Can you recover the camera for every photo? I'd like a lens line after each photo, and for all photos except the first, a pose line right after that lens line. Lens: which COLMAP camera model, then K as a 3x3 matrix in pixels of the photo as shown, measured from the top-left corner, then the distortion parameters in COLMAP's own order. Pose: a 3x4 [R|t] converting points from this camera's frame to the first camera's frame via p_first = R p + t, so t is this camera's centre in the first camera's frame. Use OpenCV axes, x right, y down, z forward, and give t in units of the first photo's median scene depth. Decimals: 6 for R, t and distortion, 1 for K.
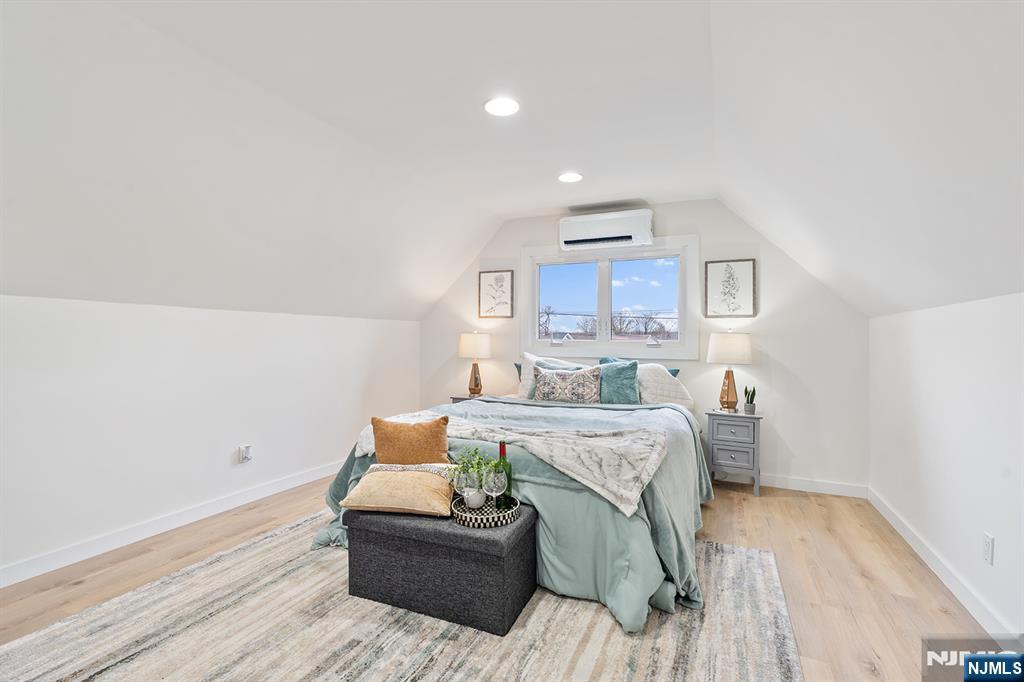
lens RADIAL K [[456.5, 0, 517.1], [0, 456.5, 336.6], [0, 0, 1]] dist [-0.000768, 0.000986]
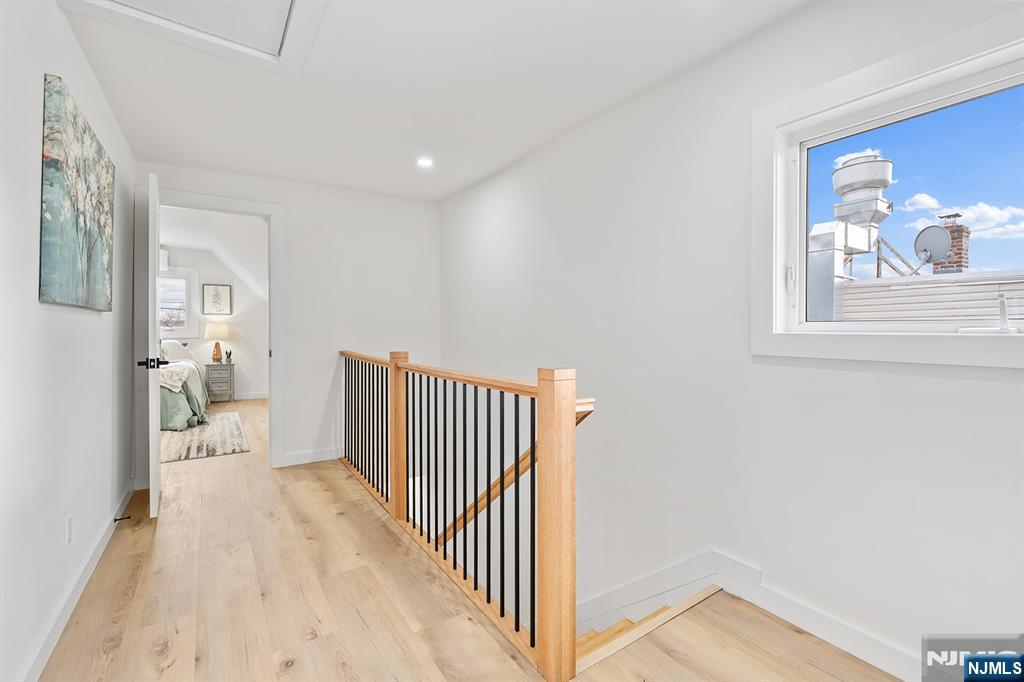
lens RADIAL K [[456.5, 0, 517.1], [0, 456.5, 336.6], [0, 0, 1]] dist [-0.000768, 0.000986]
pose [[0.522051, -0.014295, 0.852794, -0.536839], [-0.005328, 0.999785, 0.020020, 0.003989], [-0.852898, -0.014995, 0.521863, -1.125442]]
